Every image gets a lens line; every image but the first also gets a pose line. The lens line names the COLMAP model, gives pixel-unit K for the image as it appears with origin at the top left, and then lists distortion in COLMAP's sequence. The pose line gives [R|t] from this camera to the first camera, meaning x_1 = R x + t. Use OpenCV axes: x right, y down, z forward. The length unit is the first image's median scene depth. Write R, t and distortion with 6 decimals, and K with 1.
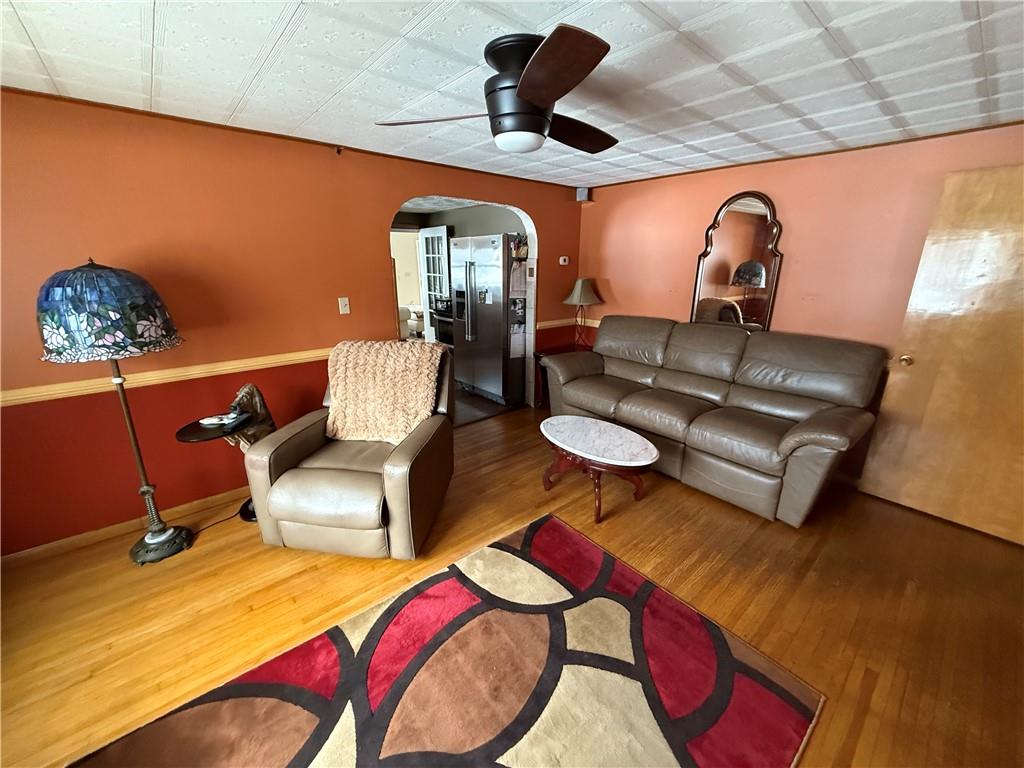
lens RADIAL K [[406.9, 0, 511.0], [0, 406.9, 384.6], [0, 0, 1]] dist [-0.002743, 0.000141]
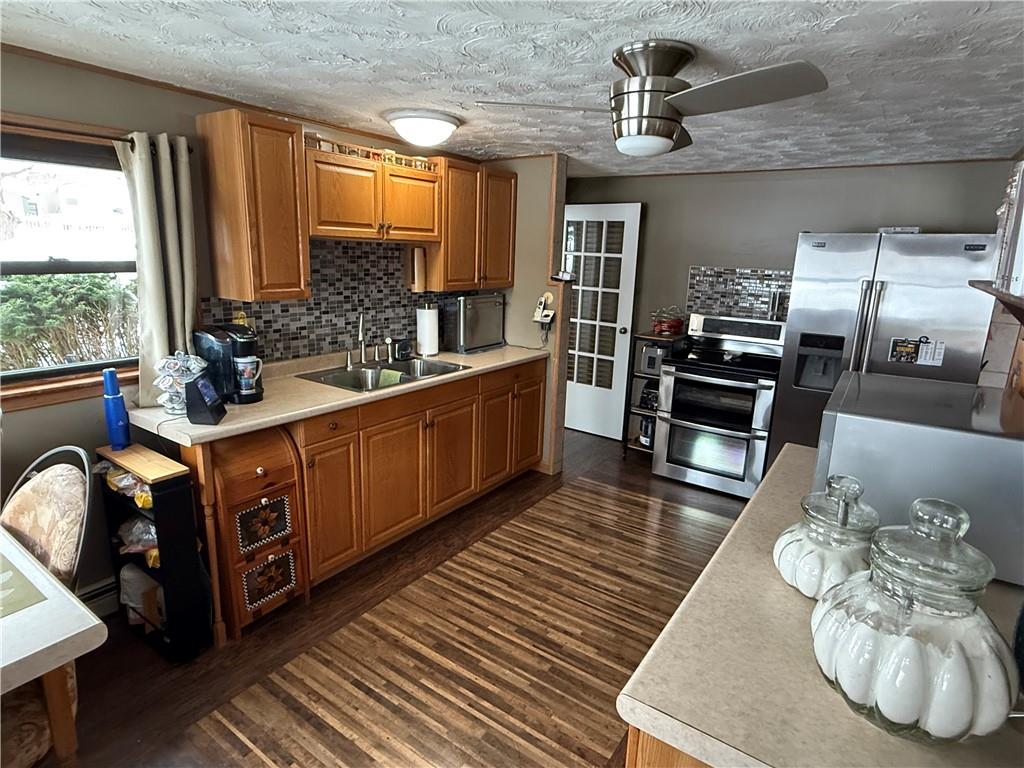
lens RADIAL K [[560.0, 0, 513.9], [0, 560.0, 380.5], [0, 0, 1]] dist [0.003406, 0.000517]
pose [[0.967813, -0.029424, 0.249944, -0.710505], [0.044876, 0.997402, -0.056348, -0.159758], [-0.247637, 0.065751, 0.966619, 0.445594]]
